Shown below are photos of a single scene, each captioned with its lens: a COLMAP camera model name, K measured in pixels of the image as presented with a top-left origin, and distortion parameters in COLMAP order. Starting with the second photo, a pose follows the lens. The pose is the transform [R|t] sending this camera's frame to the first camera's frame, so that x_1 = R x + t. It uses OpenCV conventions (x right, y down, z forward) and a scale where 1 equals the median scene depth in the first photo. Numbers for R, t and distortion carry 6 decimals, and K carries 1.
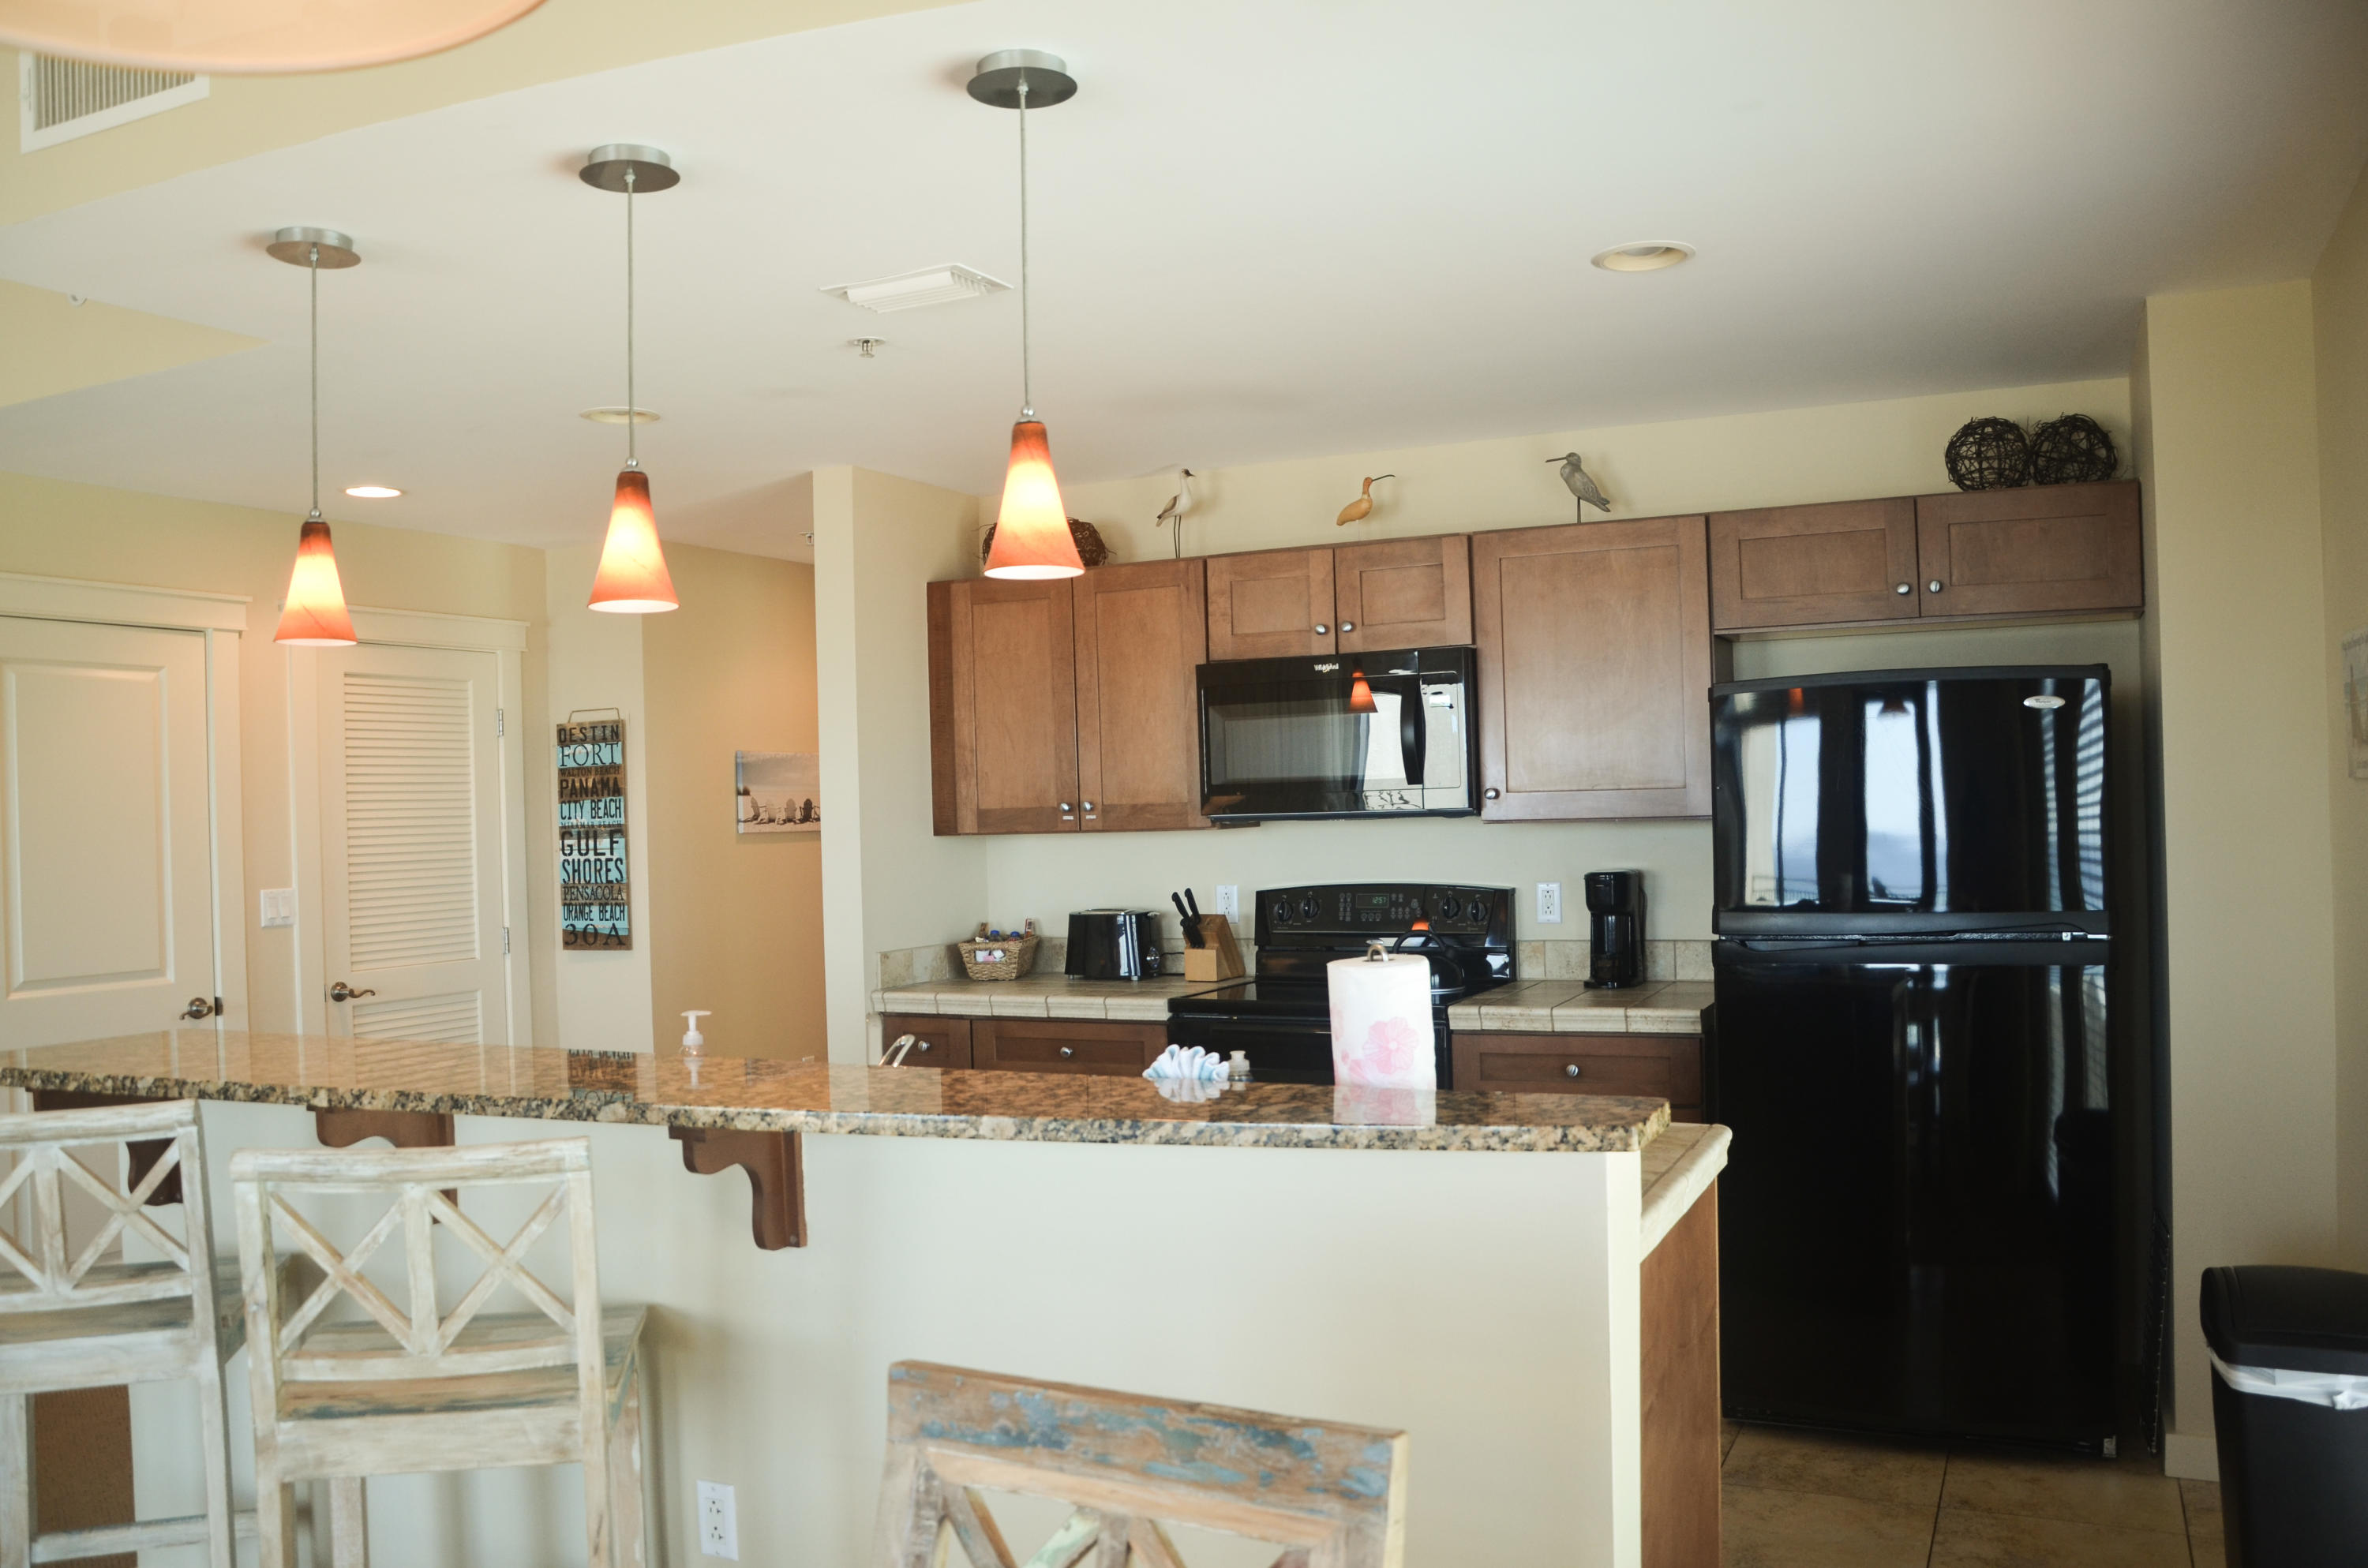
lens RADIAL K [[1866.4, 0, 1183.6], [0, 1866.4, 779.4], [0, 0, 1]] dist [-0.151799, 0.114203]
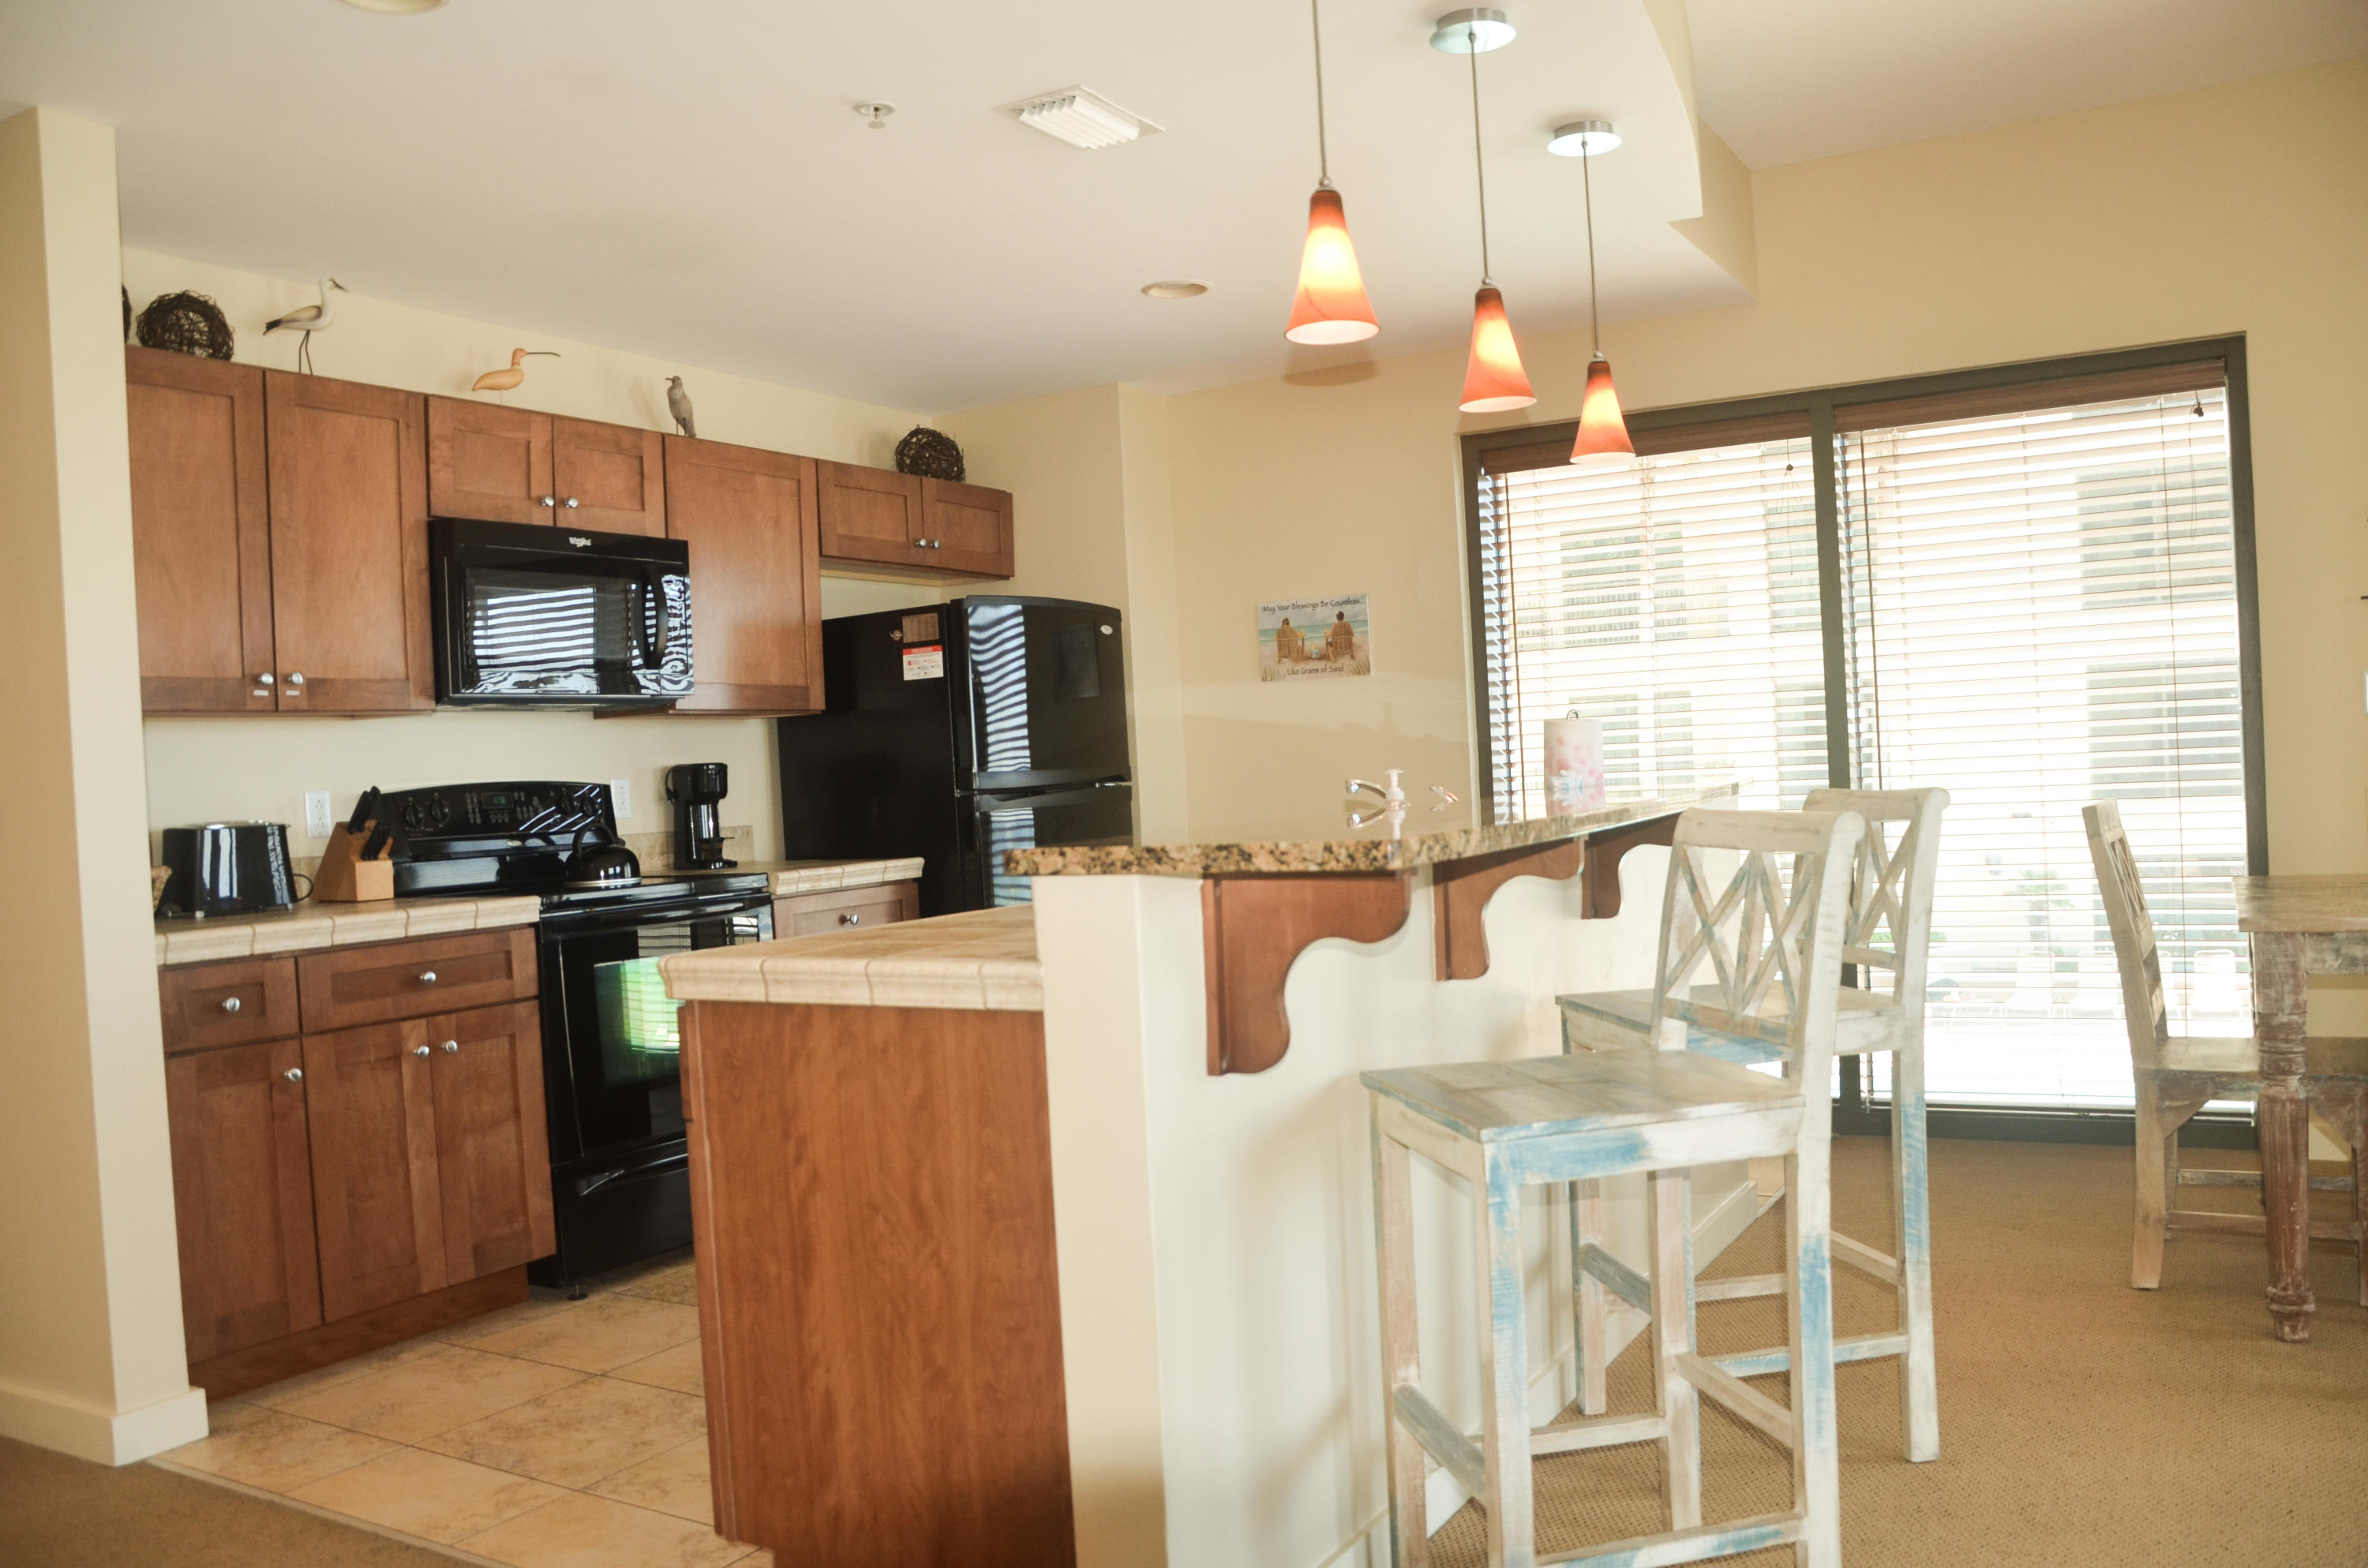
lens RADIAL K [[1866.4, 0, 1184.1], [0, 1866.4, 786.4], [0, 0, 1]] dist [-0.151799, 0.114203]
pose [[0.065002, 0.014843, 0.997775, -0.792399], [0.033494, 0.999294, -0.017048, 0.086036], [-0.997323, 0.034528, 0.064459, 0.605703]]
